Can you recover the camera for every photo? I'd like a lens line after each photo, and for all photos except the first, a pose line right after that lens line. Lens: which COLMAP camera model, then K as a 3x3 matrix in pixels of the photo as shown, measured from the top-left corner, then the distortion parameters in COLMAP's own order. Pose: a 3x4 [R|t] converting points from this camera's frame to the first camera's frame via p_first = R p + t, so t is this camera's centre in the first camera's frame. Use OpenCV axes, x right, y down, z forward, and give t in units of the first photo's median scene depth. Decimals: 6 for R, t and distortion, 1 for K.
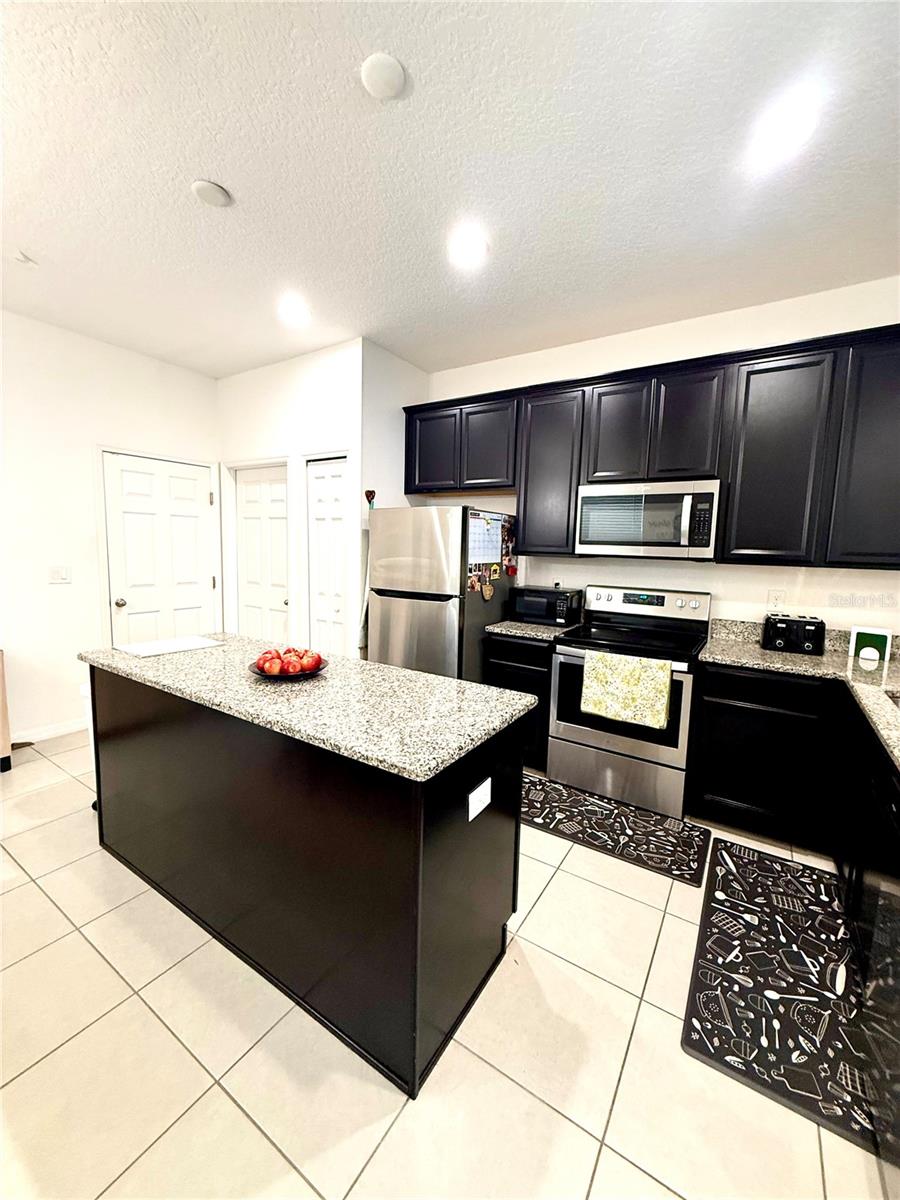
lens RADIAL K [[477.2, 0, 450.9], [0, 477.2, 597.8], [0, 0, 1]] dist [0.001161, 0.000177]
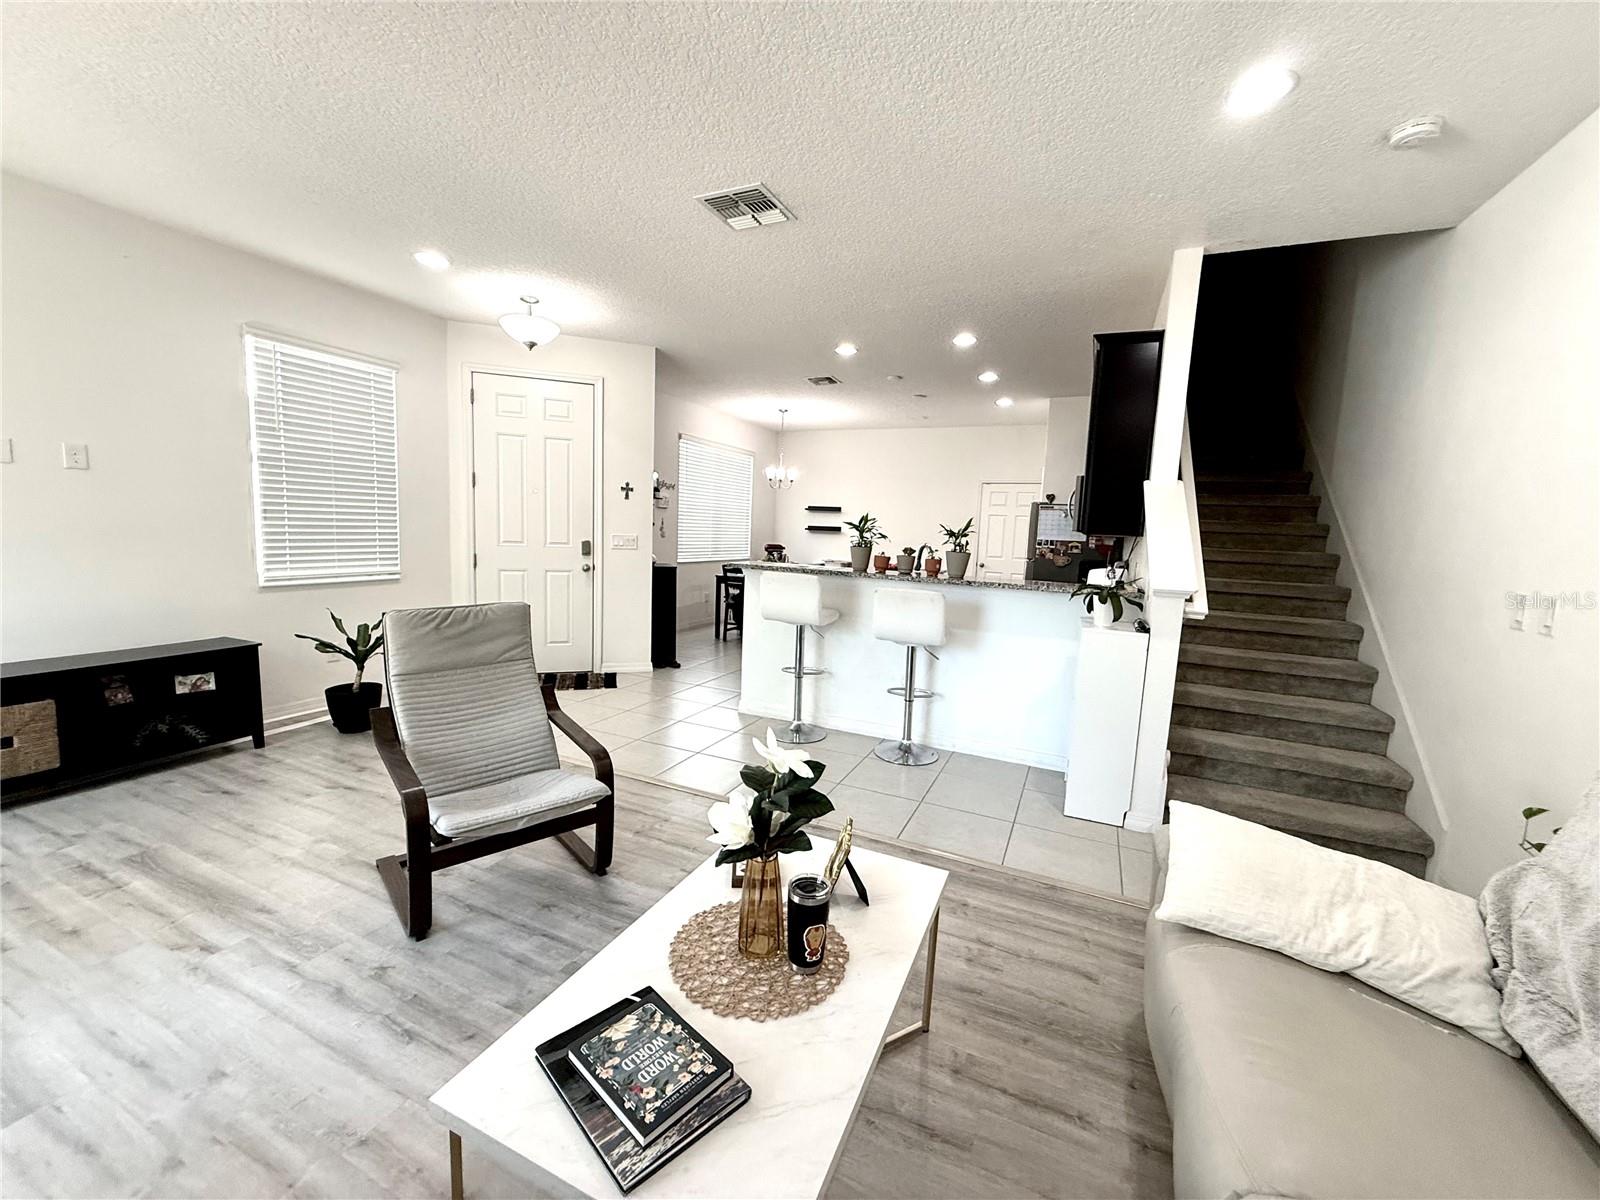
lens RADIAL K [[636.3, 0, 794.8], [0, 636.3, 599.7], [0, 0, 1]] dist [0.001161, 0.000177]
pose [[0.134268, 0.089650, -0.986881, 1.955512], [-0.144384, 0.987041, 0.070021, 0.089238], [0.980370, 0.133088, 0.145472, -0.042081]]
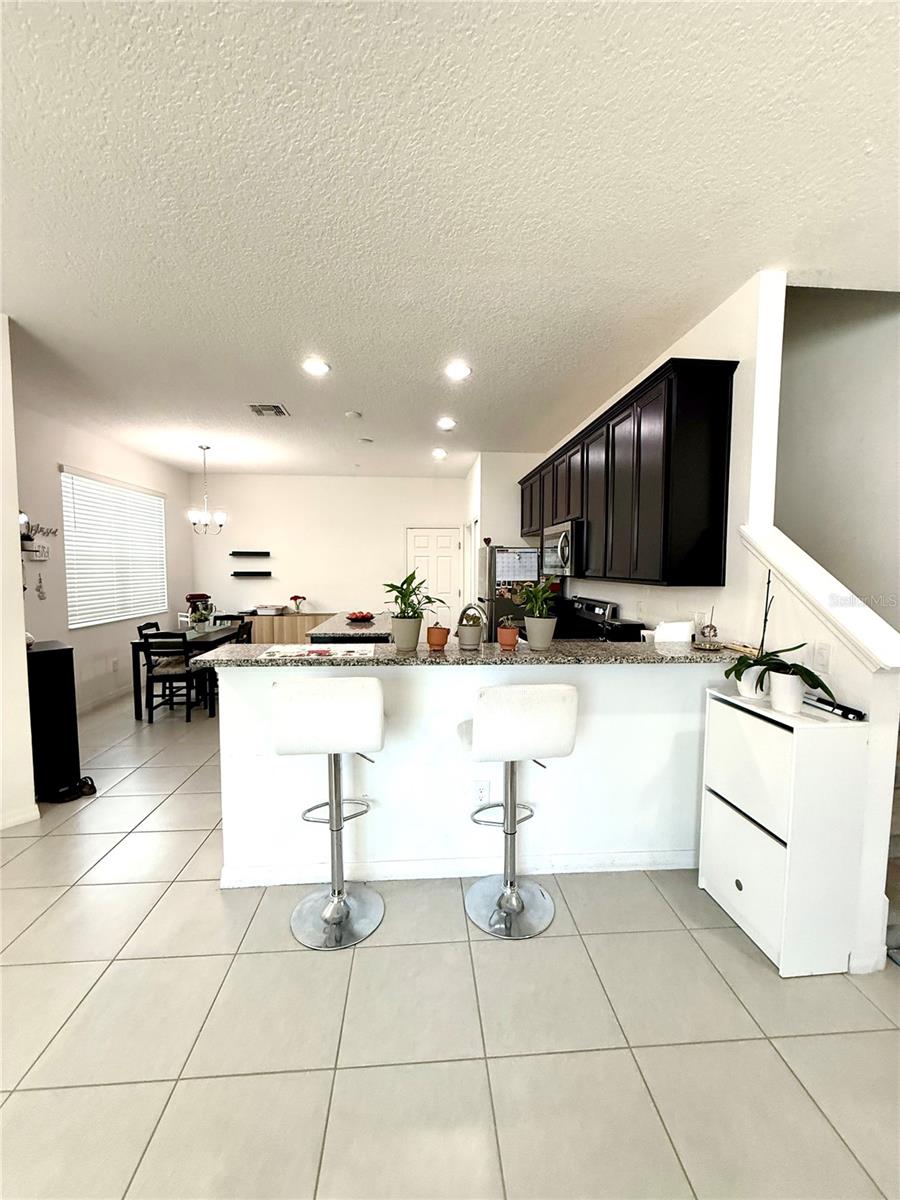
lens RADIAL K [[477.2, 0, 449.8], [0, 477.2, 597.2], [0, 0, 1]] dist [0.001161, 0.000177]
pose [[0.599573, 0.026167, -0.799892, 1.240886], [-0.073792, 0.997015, -0.022696, 0.033903], [0.796911, 0.072634, 0.599714, -0.106186]]
